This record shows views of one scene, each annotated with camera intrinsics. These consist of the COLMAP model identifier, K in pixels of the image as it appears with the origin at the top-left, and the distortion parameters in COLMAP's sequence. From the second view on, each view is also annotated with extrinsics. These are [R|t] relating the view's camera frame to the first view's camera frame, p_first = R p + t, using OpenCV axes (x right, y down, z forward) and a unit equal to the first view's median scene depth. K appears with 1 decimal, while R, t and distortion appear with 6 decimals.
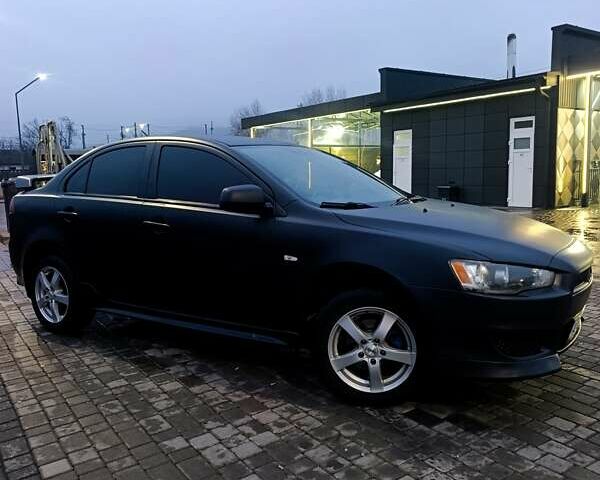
lens RADIAL K [[536.1, 0, 300.0], [0, 536.1, 240.0], [0, 0, 1]] dist [0.011317, -0.016009]
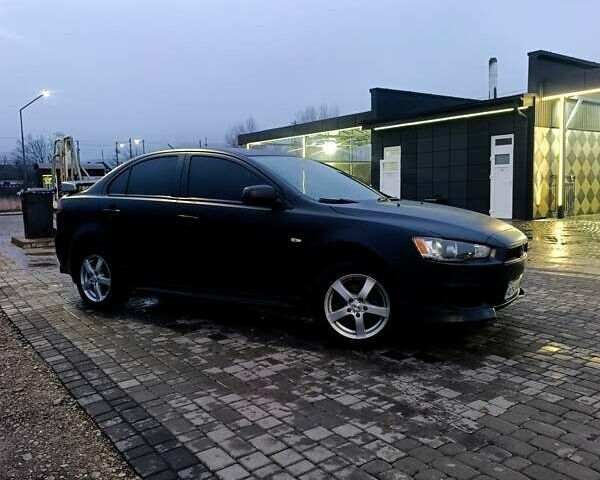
lens RADIAL K [[536.1, 0, 300.0], [0, 536.1, 240.0], [0, 0, 1]] dist [0.011317, -0.016009]
pose [[0.999911, 0.002314, 0.013152, -0.022005], [-0.001917, 0.999544, -0.030135, 0.065064], [-0.013216, 0.030107, 0.999459, -0.279072]]
